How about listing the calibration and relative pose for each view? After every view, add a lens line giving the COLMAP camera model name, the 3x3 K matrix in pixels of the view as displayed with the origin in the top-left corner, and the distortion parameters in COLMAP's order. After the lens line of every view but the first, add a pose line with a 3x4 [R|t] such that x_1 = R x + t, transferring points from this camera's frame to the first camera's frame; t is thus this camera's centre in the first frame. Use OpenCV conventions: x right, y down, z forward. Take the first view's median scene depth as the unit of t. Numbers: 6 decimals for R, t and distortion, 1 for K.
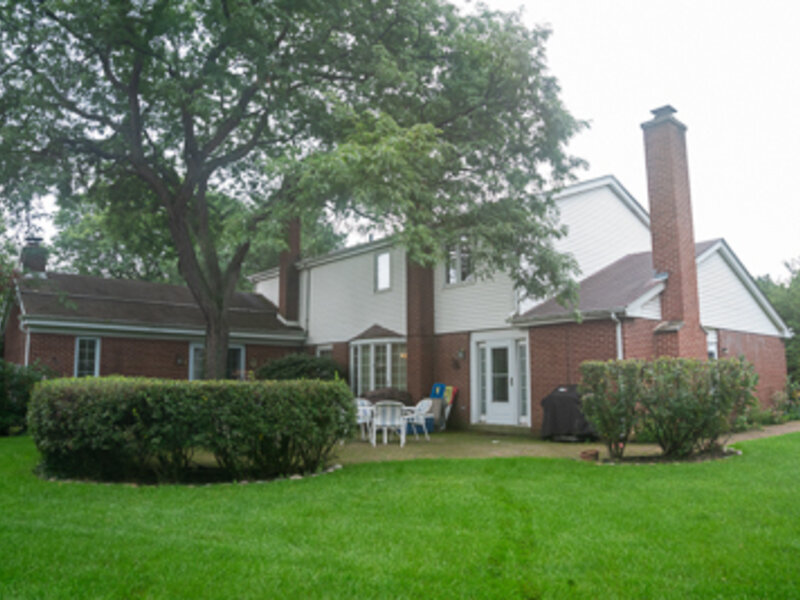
lens RADIAL K [[629.3, 0, 400.0], [0, 629.3, 300.0], [0, 0, 1]] dist [-0.248652, 0.267173]
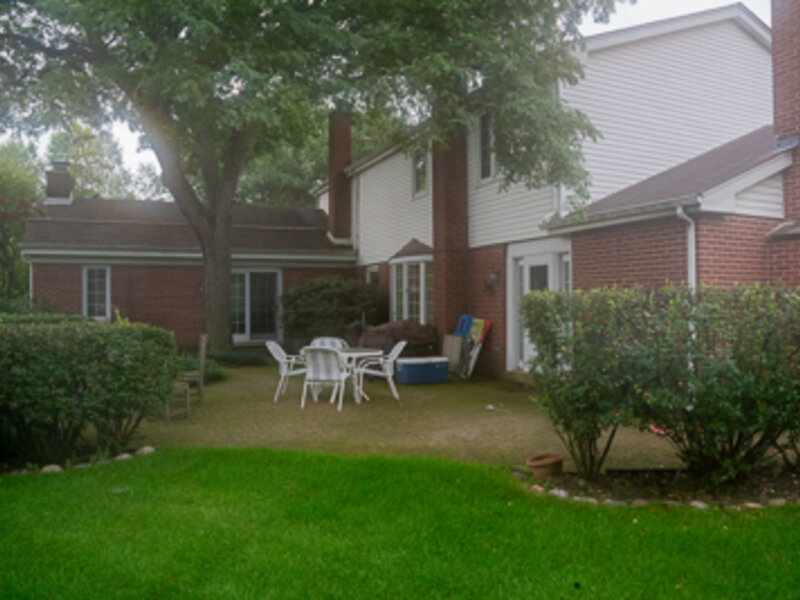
lens RADIAL K [[629.3, 0, 400.0], [0, 629.3, 300.0], [0, 0, 1]] dist [-0.248652, 0.267173]
pose [[0.958313, -0.002942, -0.285705, 0.200257], [0.038530, 0.992144, 0.119023, 0.024676], [0.283110, -0.125070, 0.950898, 0.278148]]
